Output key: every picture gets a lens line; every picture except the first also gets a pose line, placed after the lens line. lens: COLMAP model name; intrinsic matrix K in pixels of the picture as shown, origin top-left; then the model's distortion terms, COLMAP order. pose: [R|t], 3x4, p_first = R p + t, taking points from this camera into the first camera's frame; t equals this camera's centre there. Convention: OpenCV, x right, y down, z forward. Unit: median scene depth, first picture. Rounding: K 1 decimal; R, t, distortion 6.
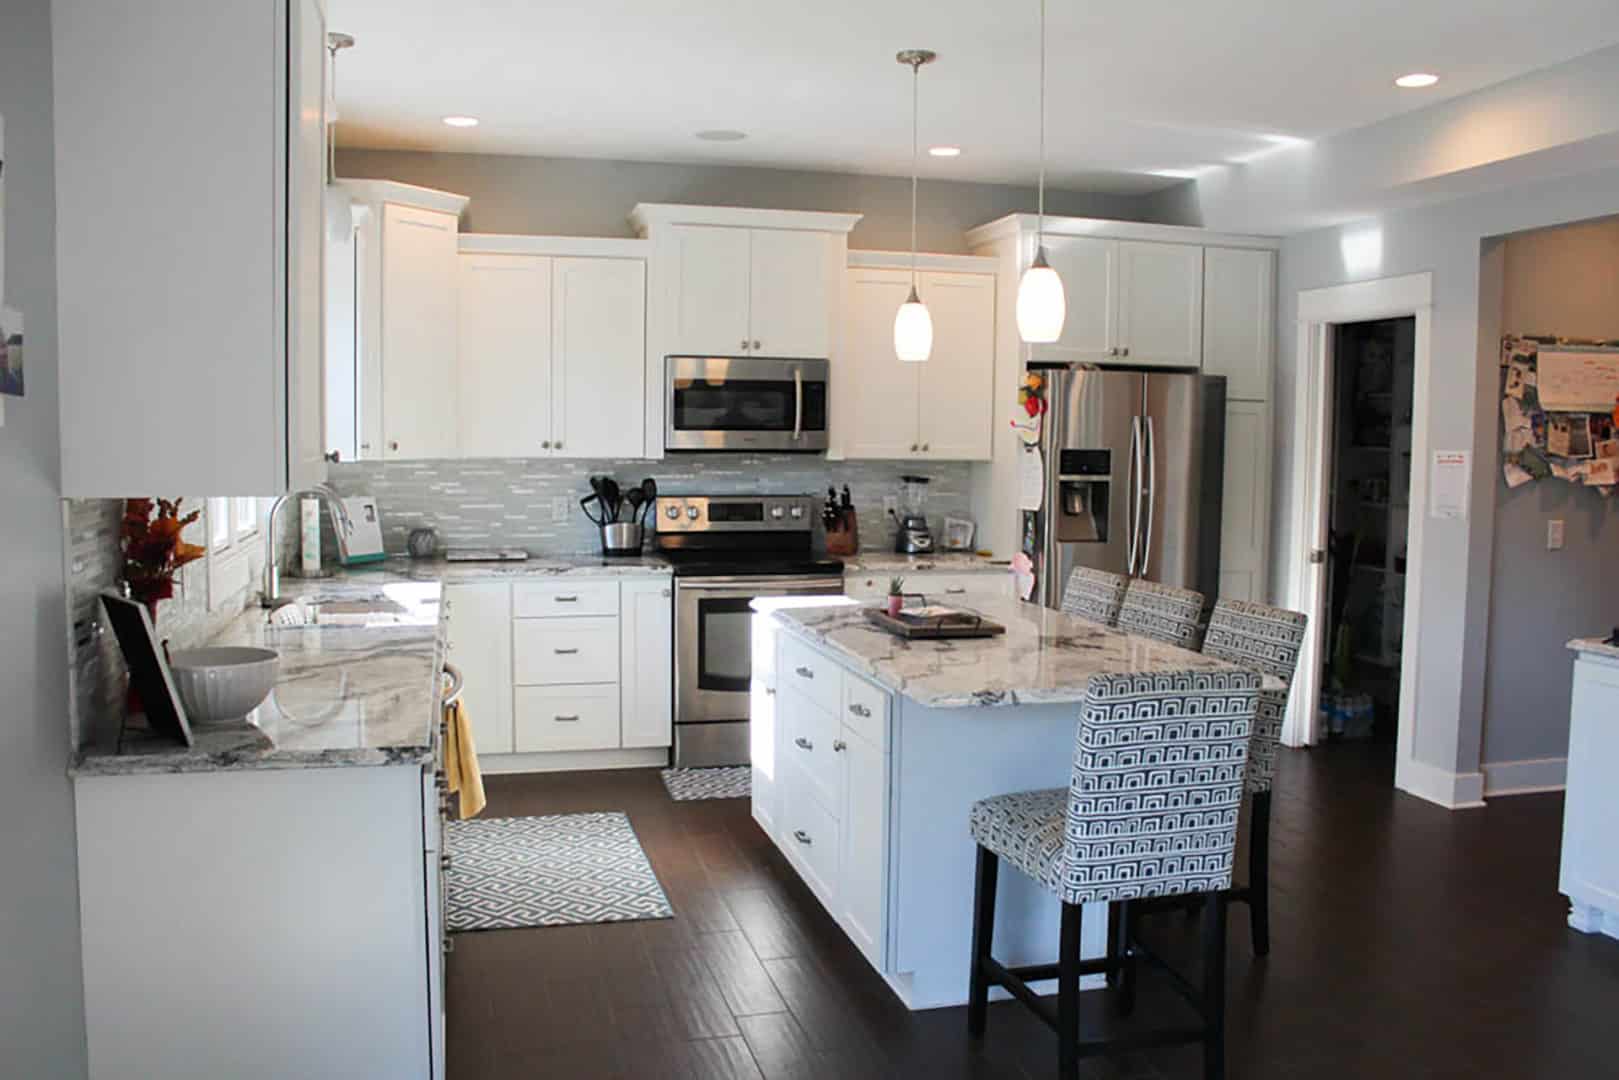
lens RADIAL K [[1374.1, 0, 816.6], [0, 1374.1, 546.3], [0, 0, 1]] dist [-0.111099, 0.070159]
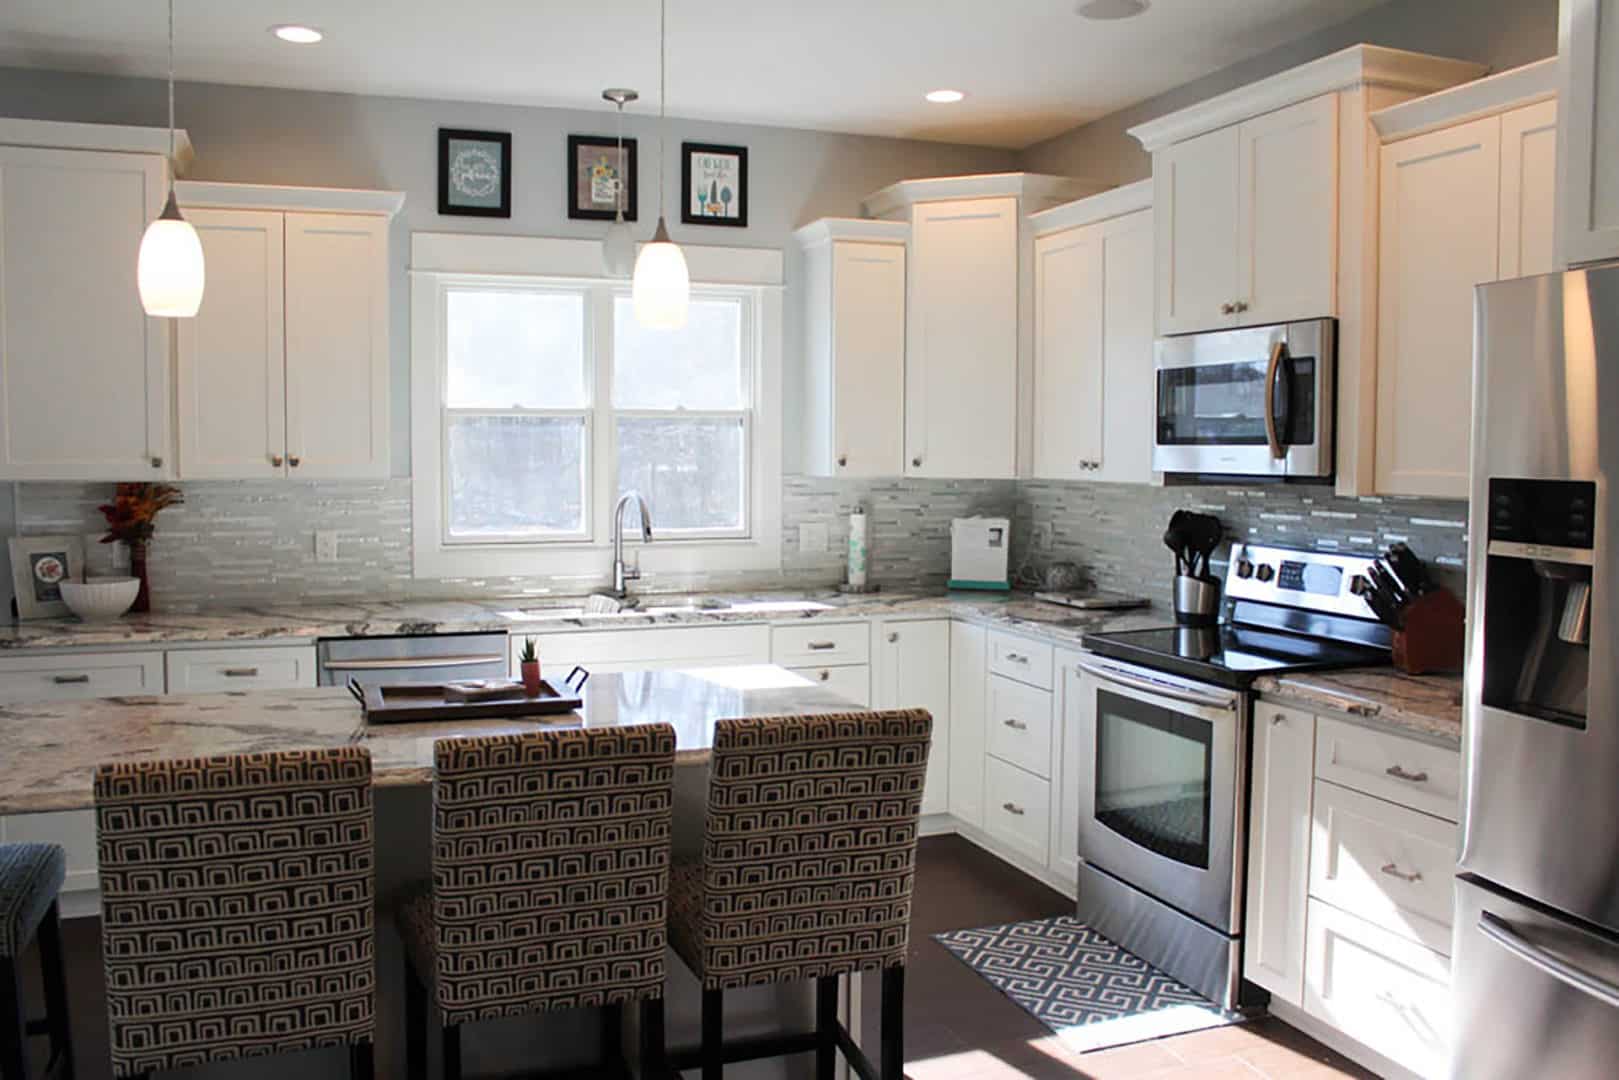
lens RADIAL K [[1374.1, 0, 817.6], [0, 1374.1, 540.8], [0, 0, 1]] dist [-0.111099, 0.070159]
pose [[0.090657, 0.056036, -0.994304, 0.551950], [-0.090146, 0.994779, 0.047844, -0.052835], [0.991794, 0.085295, 0.095235, 0.752469]]
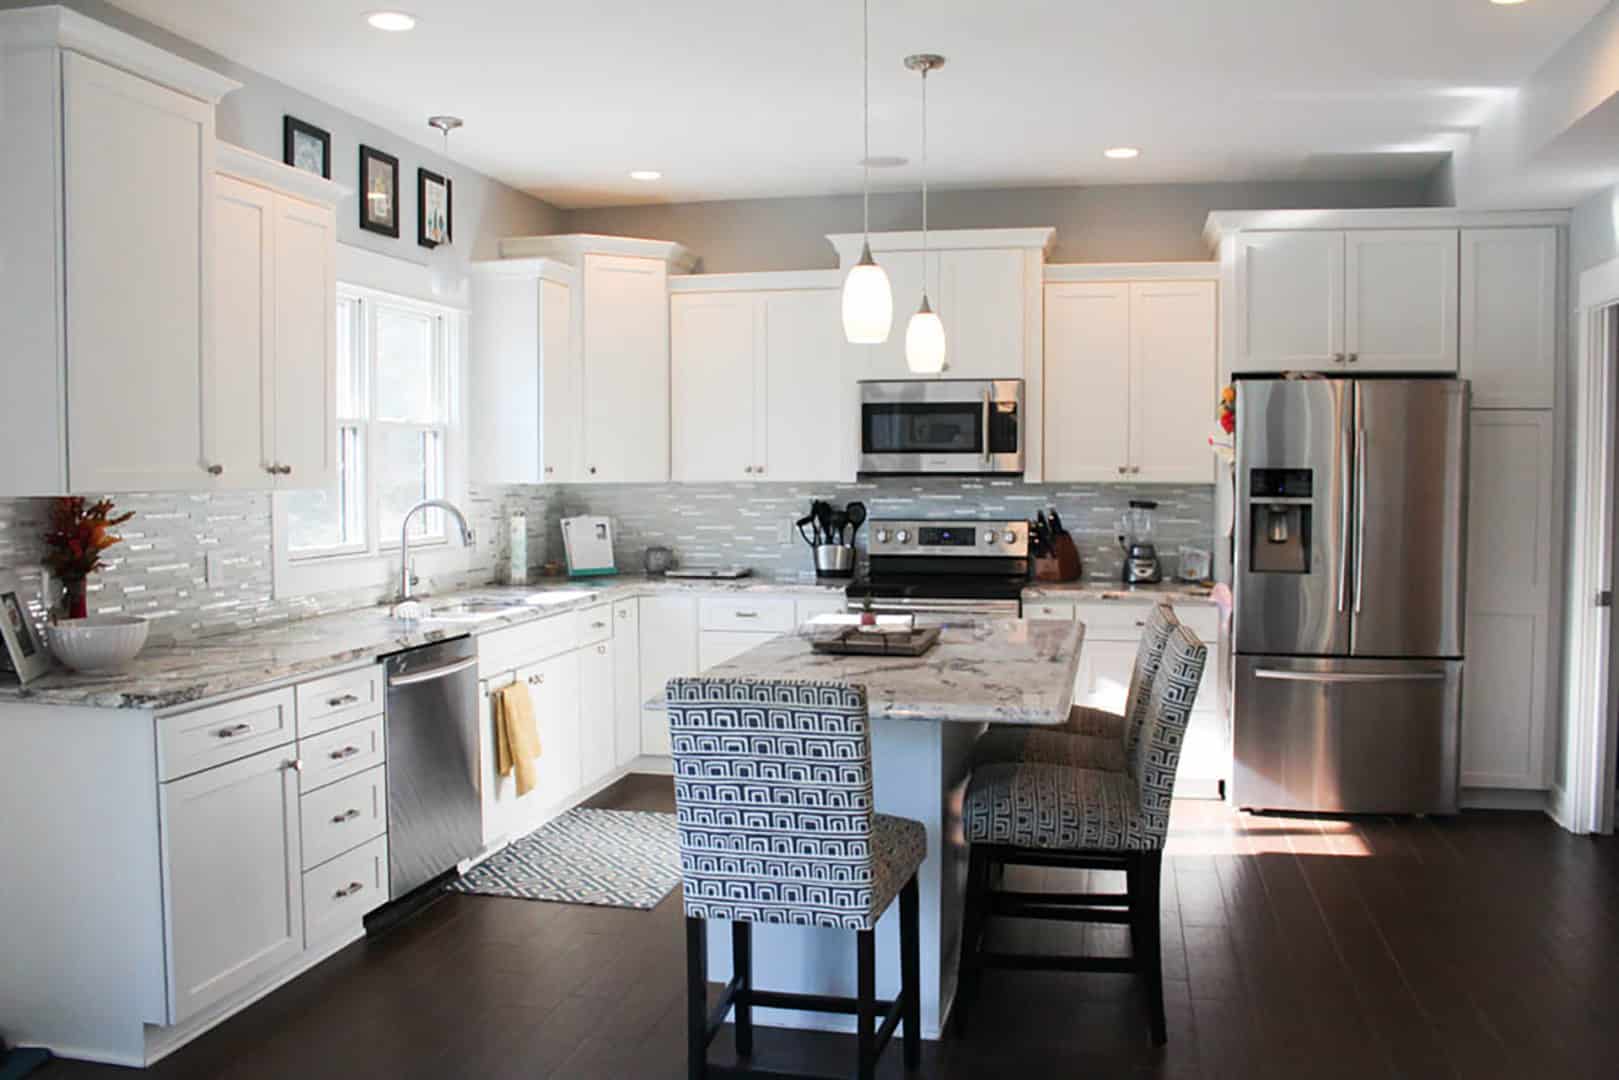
lens RADIAL K [[1374.1, 0, 817.1], [0, 1374.1, 544.0], [0, 0, 1]] dist [-0.111099, 0.070159]
pose [[0.883681, 0.013543, -0.467894, 0.337556], [-0.029137, 0.999234, -0.026107, 0.009752], [0.467182, 0.036703, 0.883399, 0.082708]]
